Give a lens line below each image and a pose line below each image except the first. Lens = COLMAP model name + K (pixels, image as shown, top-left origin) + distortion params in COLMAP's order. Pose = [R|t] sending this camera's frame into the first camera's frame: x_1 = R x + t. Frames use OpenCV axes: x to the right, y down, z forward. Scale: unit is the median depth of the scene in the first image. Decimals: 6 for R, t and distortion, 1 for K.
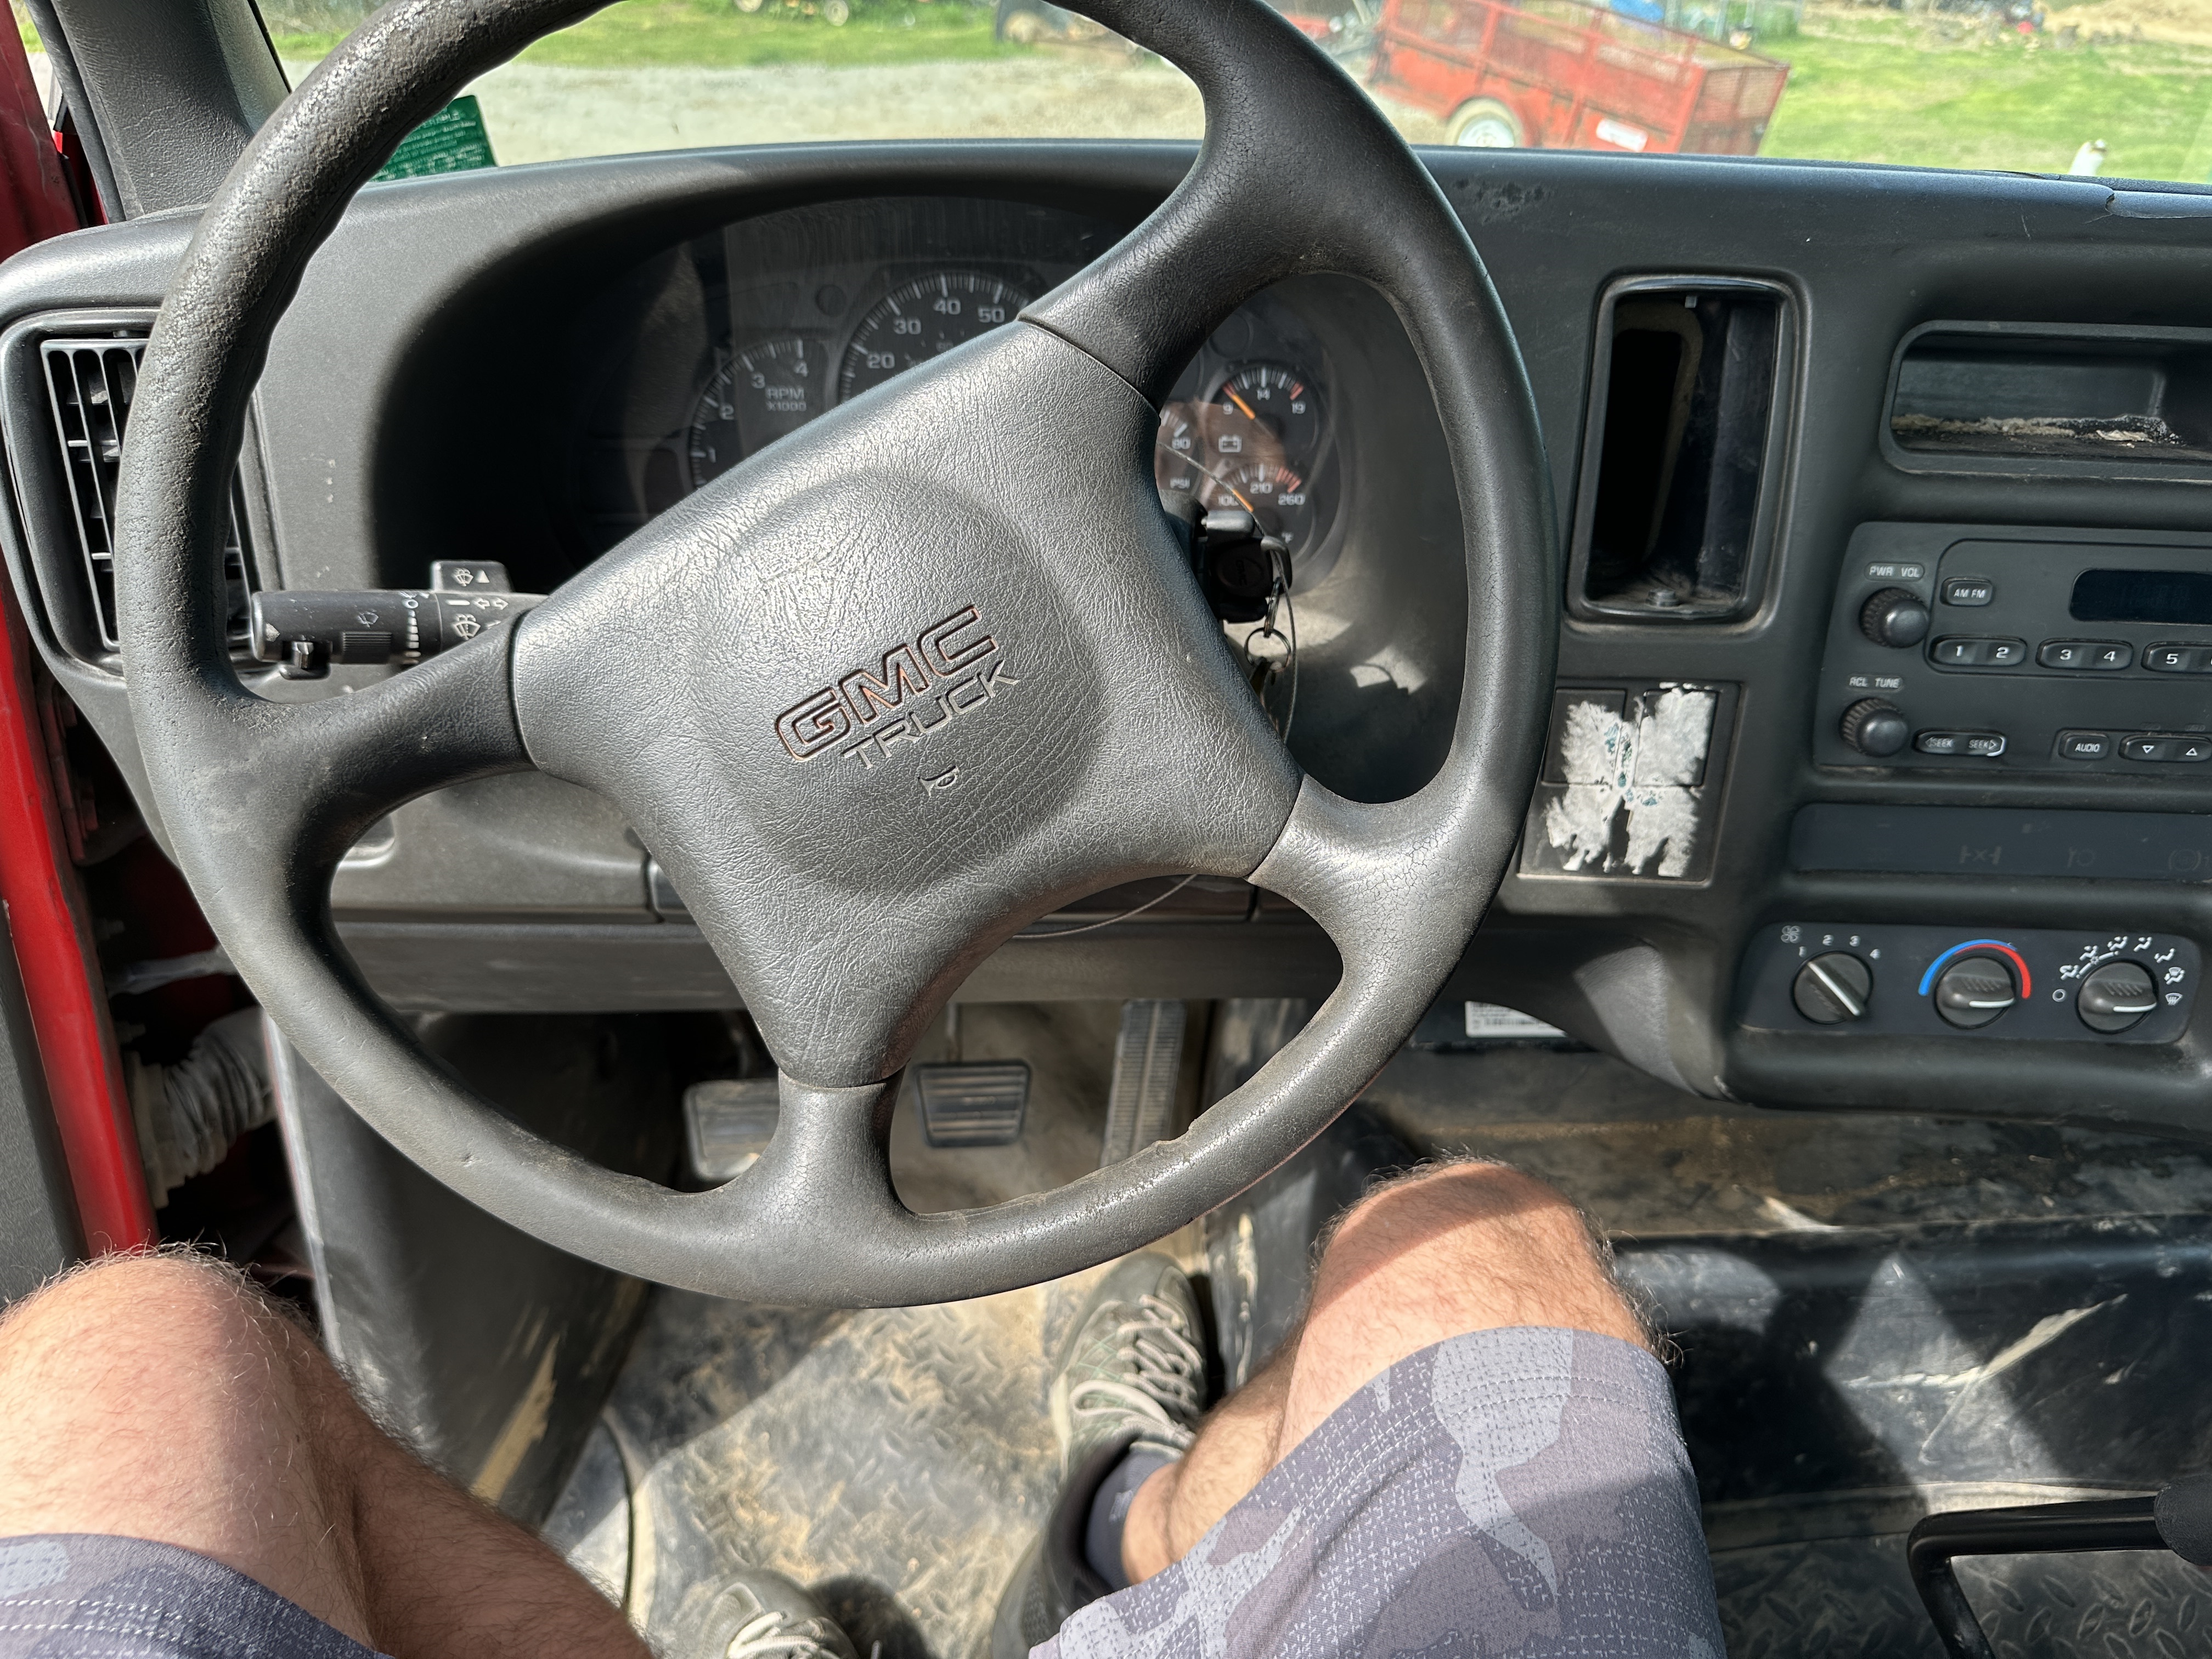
lens RADIAL K [[1556.5, 0, 1087.6], [0, 1556.5, 848.8], [0, 0, 1]] dist [0.014755, -0.051535]
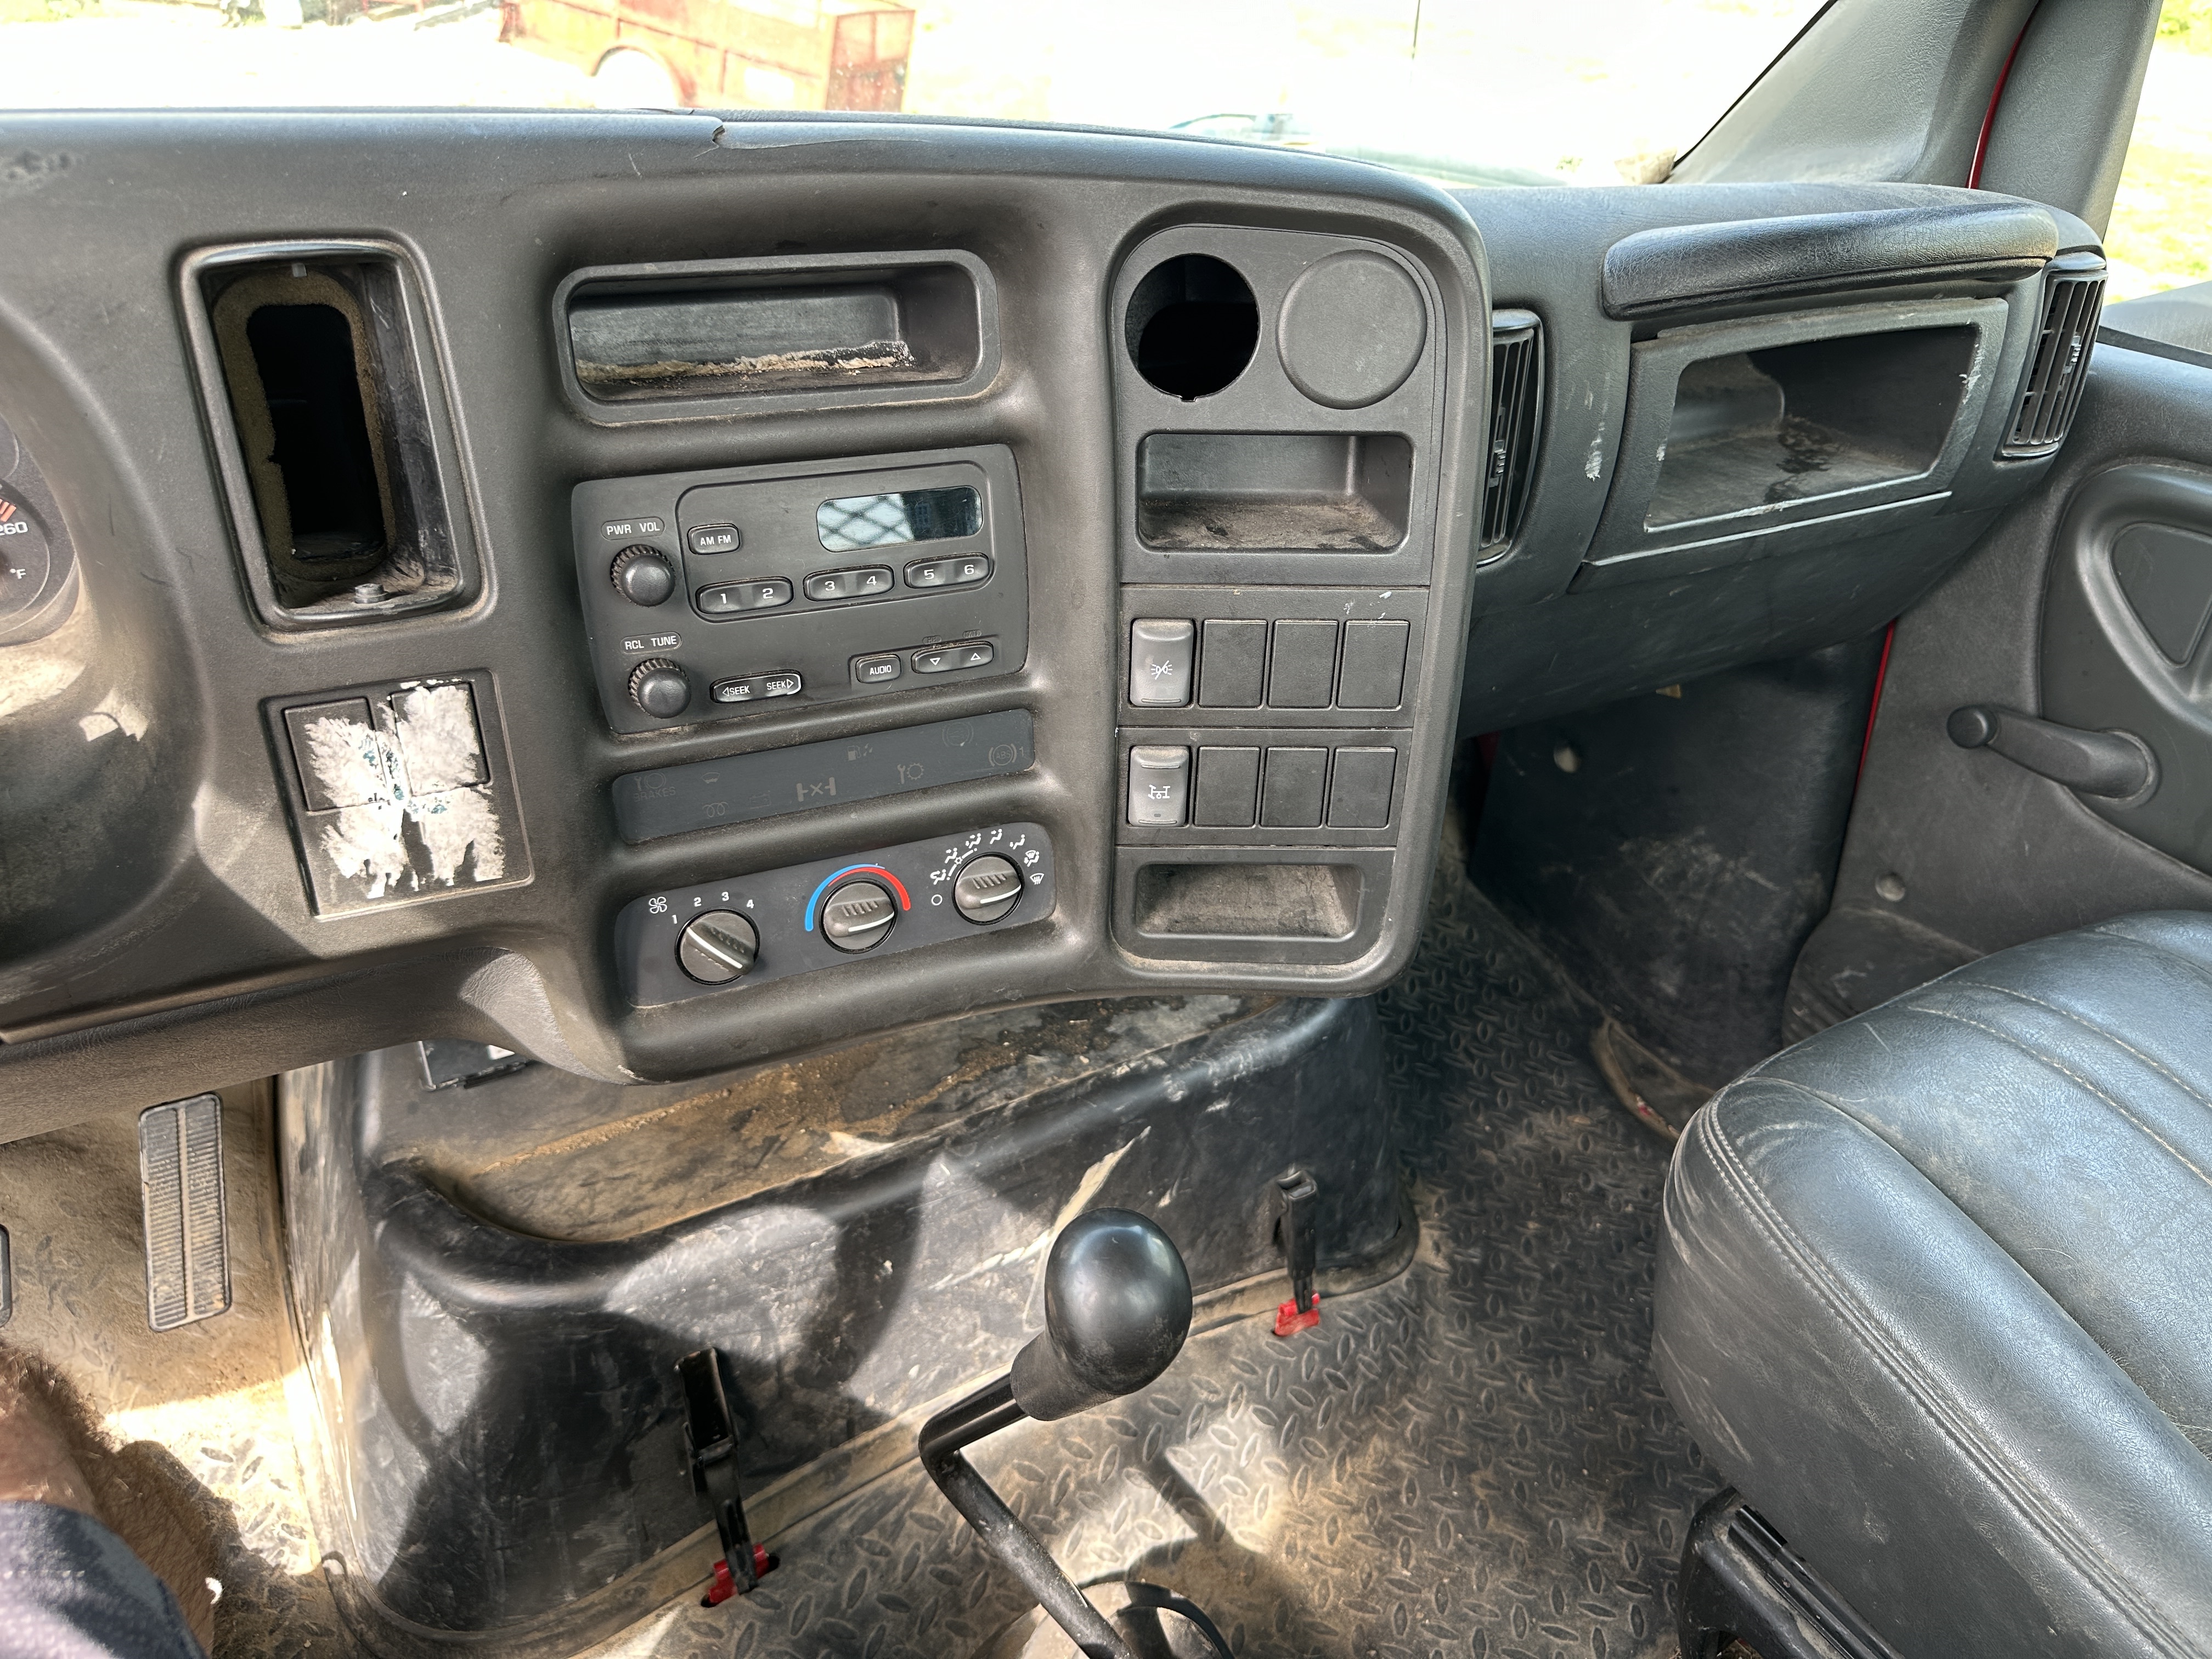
lens RADIAL K [[1556.5, 0, 1106.3], [0, 1556.5, 830.9], [0, 0, 1]] dist [0.014755, -0.051535]
pose [[0.882585, -0.214299, 0.418472, 0.301639], [0.206285, 0.976336, 0.064914, 0.003948], [-0.422480, 0.029032, 0.905907, -0.002205]]
